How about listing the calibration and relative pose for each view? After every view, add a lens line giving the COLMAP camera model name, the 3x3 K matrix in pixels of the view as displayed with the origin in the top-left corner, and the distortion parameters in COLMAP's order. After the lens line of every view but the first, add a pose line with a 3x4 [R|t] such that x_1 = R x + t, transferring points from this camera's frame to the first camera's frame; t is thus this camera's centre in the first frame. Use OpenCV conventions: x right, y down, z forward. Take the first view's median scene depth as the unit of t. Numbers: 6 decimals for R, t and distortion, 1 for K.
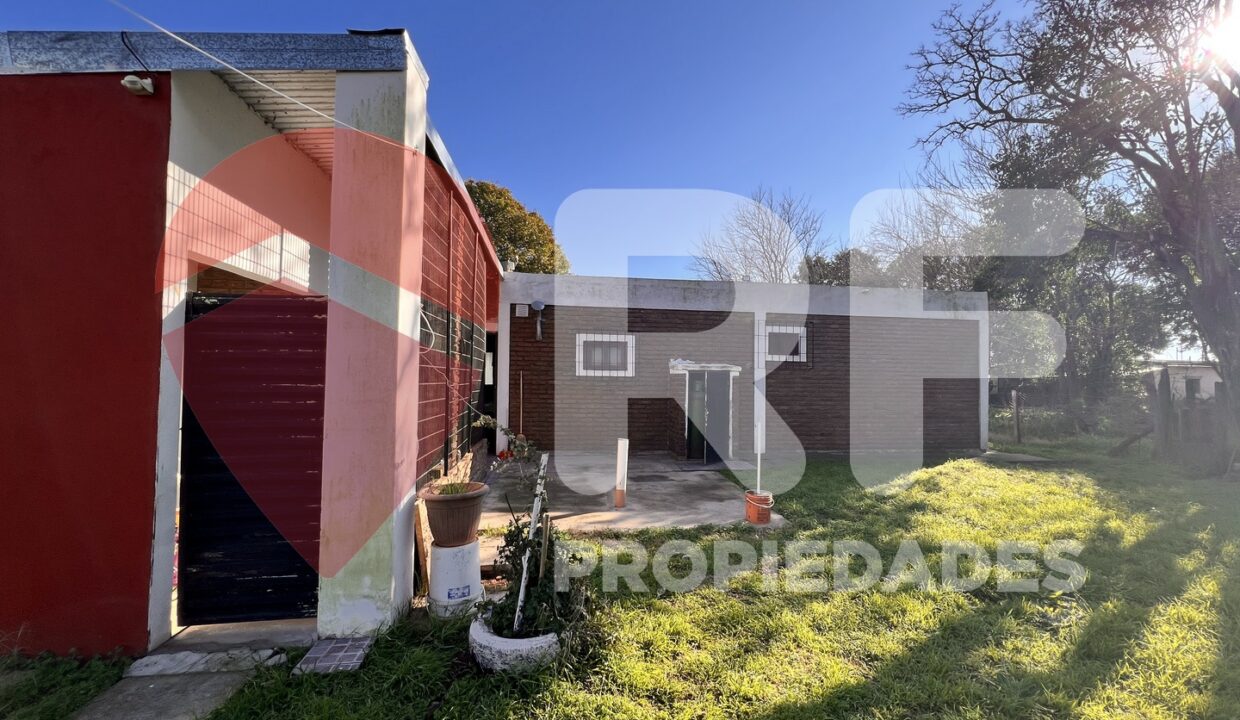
lens RADIAL K [[496.9, 0, 620.0], [0, 496.9, 360.0], [0, 0, 1]] dist [0.002805, -0.000239]
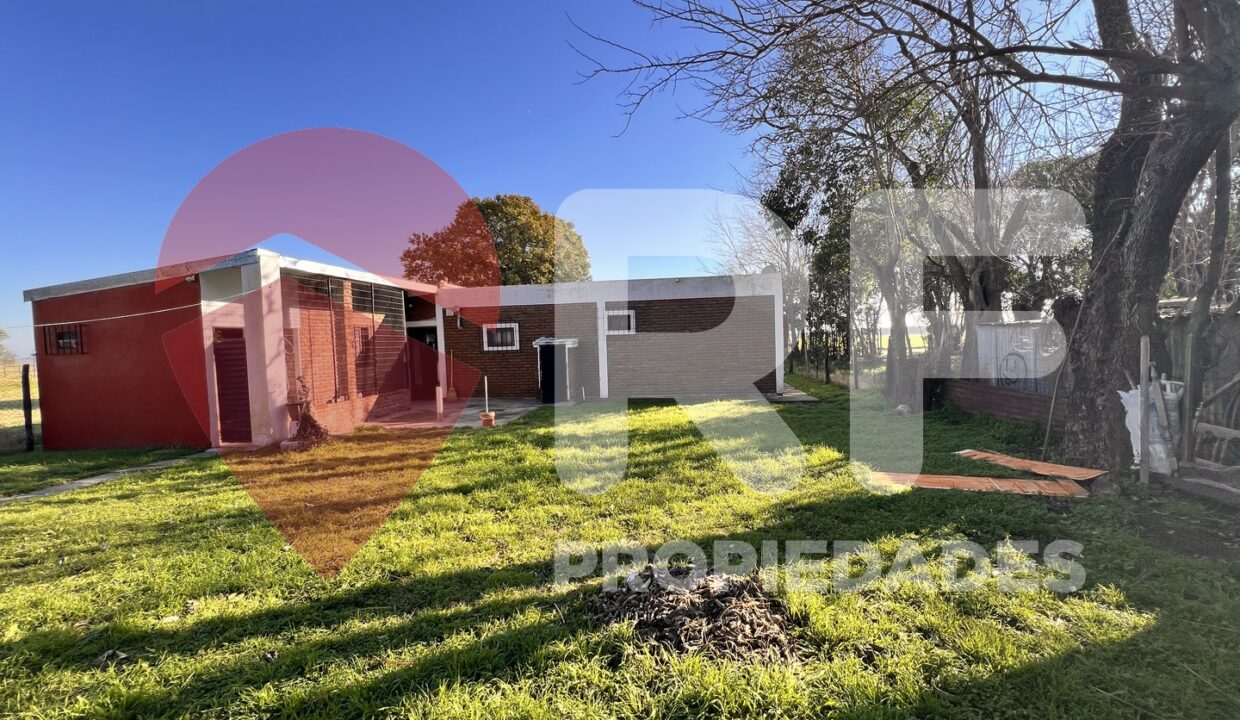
lens RADIAL K [[496.9, 0, 620.0], [0, 496.9, 360.0], [0, 0, 1]] dist [0.002805, -0.000239]
pose [[0.965905, -0.037007, -0.256240, 0.735263], [0.055729, 0.996250, 0.066191, -0.020022], [0.252829, -0.078214, 0.964344, -0.426065]]
